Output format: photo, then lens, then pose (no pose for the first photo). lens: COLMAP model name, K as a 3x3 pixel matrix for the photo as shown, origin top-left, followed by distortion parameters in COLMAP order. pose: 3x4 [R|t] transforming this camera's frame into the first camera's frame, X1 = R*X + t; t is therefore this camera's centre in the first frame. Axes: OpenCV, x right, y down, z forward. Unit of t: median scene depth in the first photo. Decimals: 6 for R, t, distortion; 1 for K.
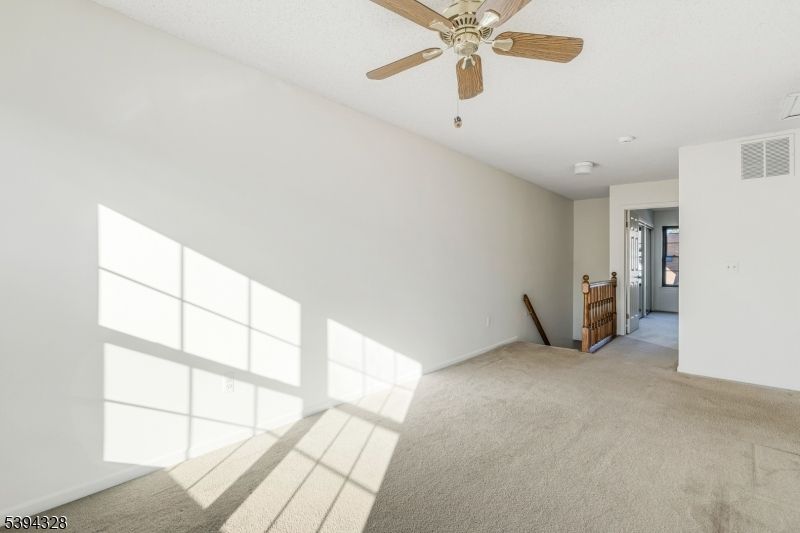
lens RADIAL K [[363.4, 0, 398.5], [0, 363.4, 259.9], [0, 0, 1]] dist [0.000757, 0.000326]
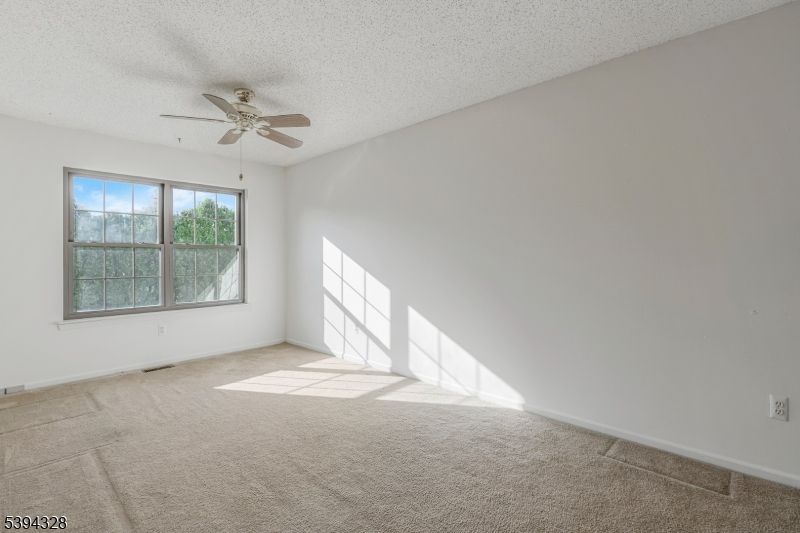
lens RADIAL K [[379.9, 0, 410.4], [0, 379.9, 267.1], [0, 0, 1]] dist [0.000029, 0.000505]
pose [[-0.000386, 0.023741, -0.999718, 1.329666], [0.013994, 0.999620, 0.023734, -0.000619], [0.999902, -0.013981, -0.000718, 1.226793]]
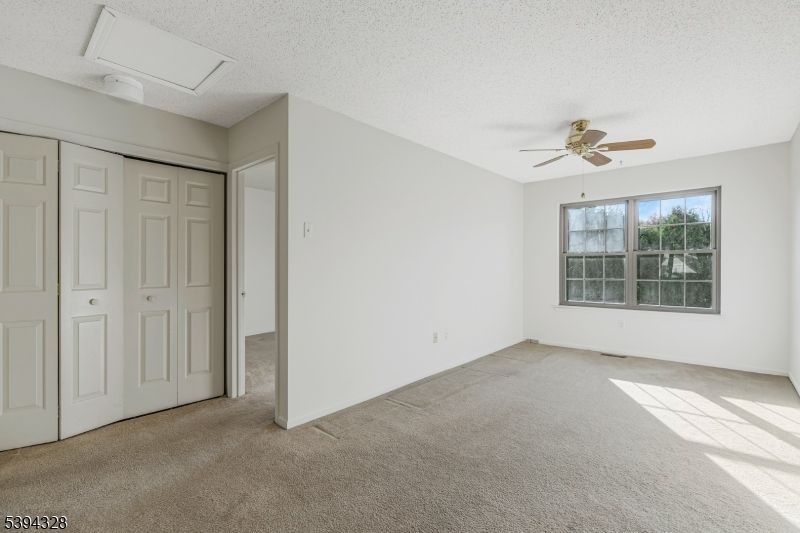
lens RADIAL K [[379.9, 0, 410.4], [0, 379.9, 267.1], [0, 0, 1]] dist [0.000029, 0.000505]
pose [[-0.999934, 0.005365, -0.010186, 0.778645], [0.005437, 0.999961, -0.006981, 0.007960], [0.010148, -0.007036, -0.999924, 2.086647]]
